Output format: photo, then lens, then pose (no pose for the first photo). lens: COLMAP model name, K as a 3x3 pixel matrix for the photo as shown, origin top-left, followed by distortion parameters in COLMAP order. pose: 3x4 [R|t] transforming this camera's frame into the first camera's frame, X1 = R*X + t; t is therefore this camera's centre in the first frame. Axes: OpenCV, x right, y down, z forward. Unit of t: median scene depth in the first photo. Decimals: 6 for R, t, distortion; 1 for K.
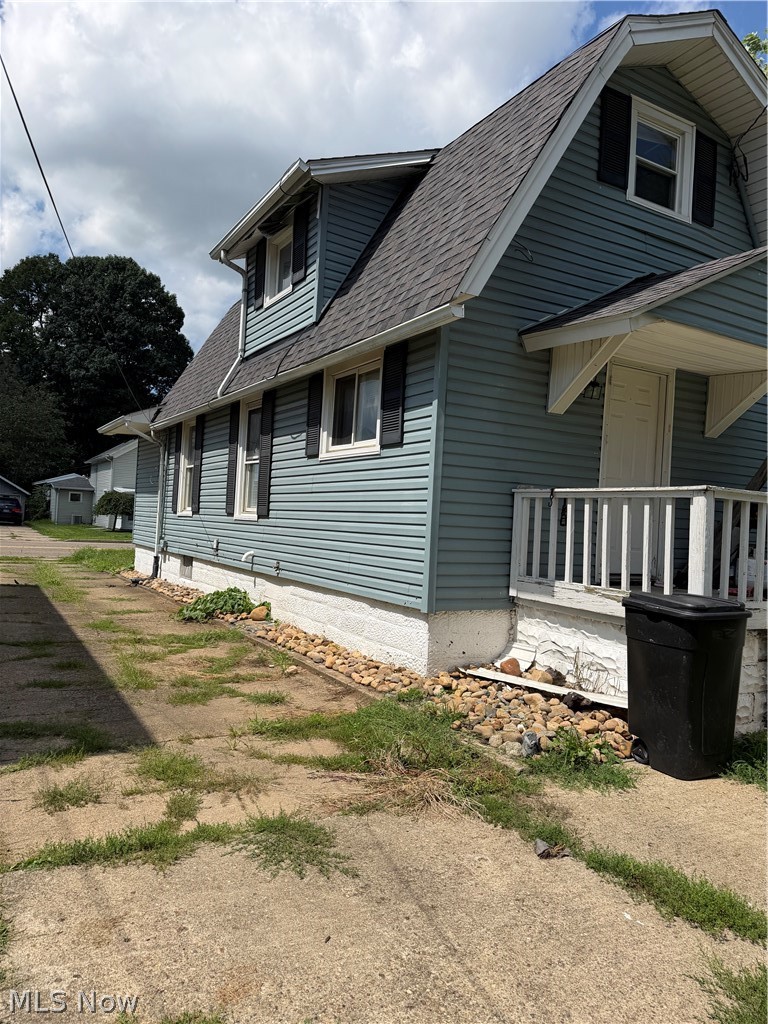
lens RADIAL K [[709.2, 0, 382.1], [0, 709.2, 517.9], [0, 0, 1]] dist [0.156643, -0.234207]
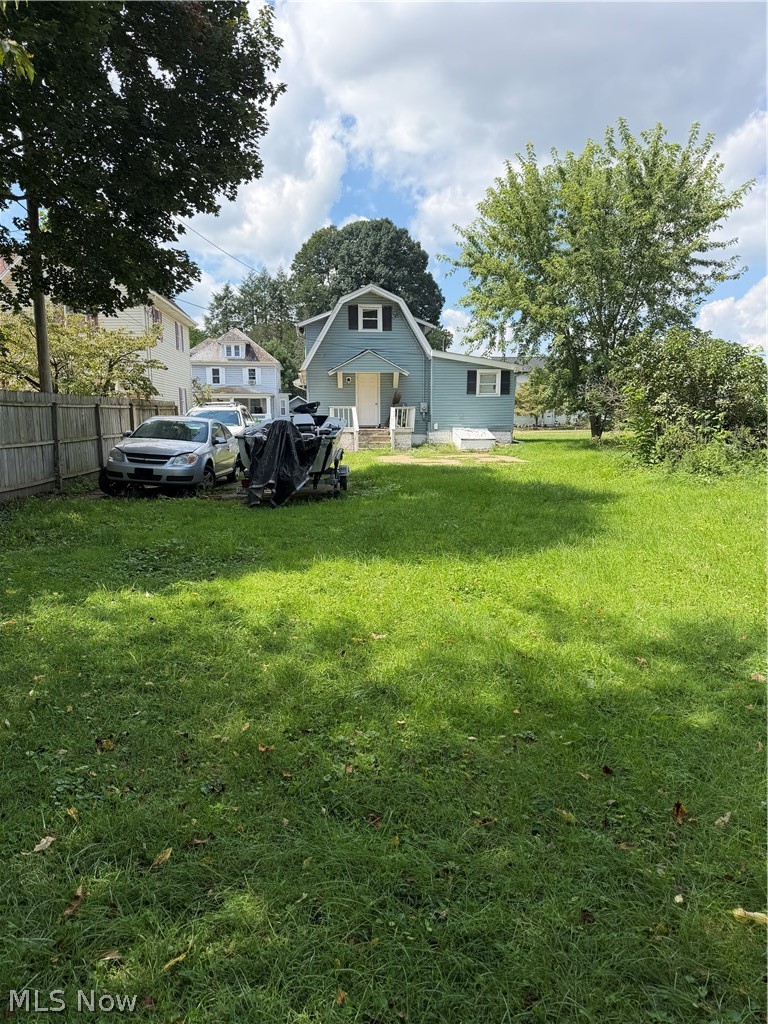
lens RADIAL K [[709.2, 0, 382.1], [0, 709.2, 517.9], [0, 0, 1]] dist [0.156643, -0.234207]
pose [[0.909144, 0.000503, -0.416481, 1.942738], [0.056609, 0.990570, 0.124769, 0.089652], [0.412616, -0.137010, 0.900542, -2.458323]]
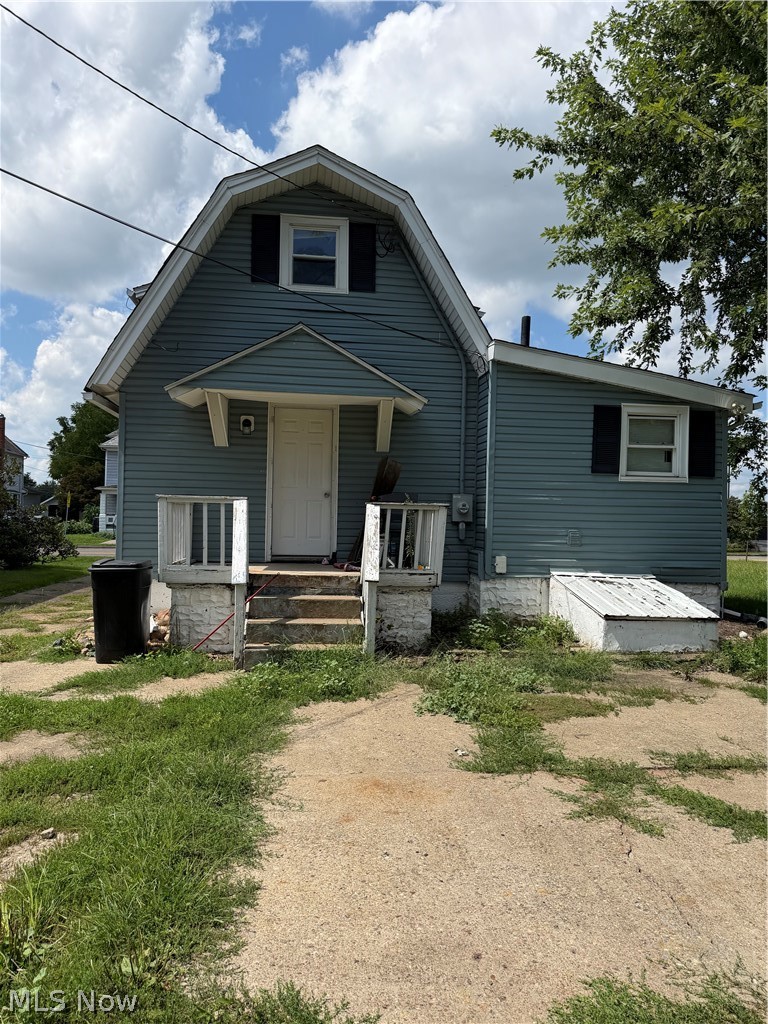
lens RADIAL K [[709.2, 0, 382.1], [0, 709.2, 517.9], [0, 0, 1]] dist [0.156643, -0.234207]
pose [[0.920642, -0.034266, -0.388901, 0.958238], [0.030398, 0.999408, -0.016095, 0.029636], [0.389222, 0.002996, 0.921139, -0.185319]]
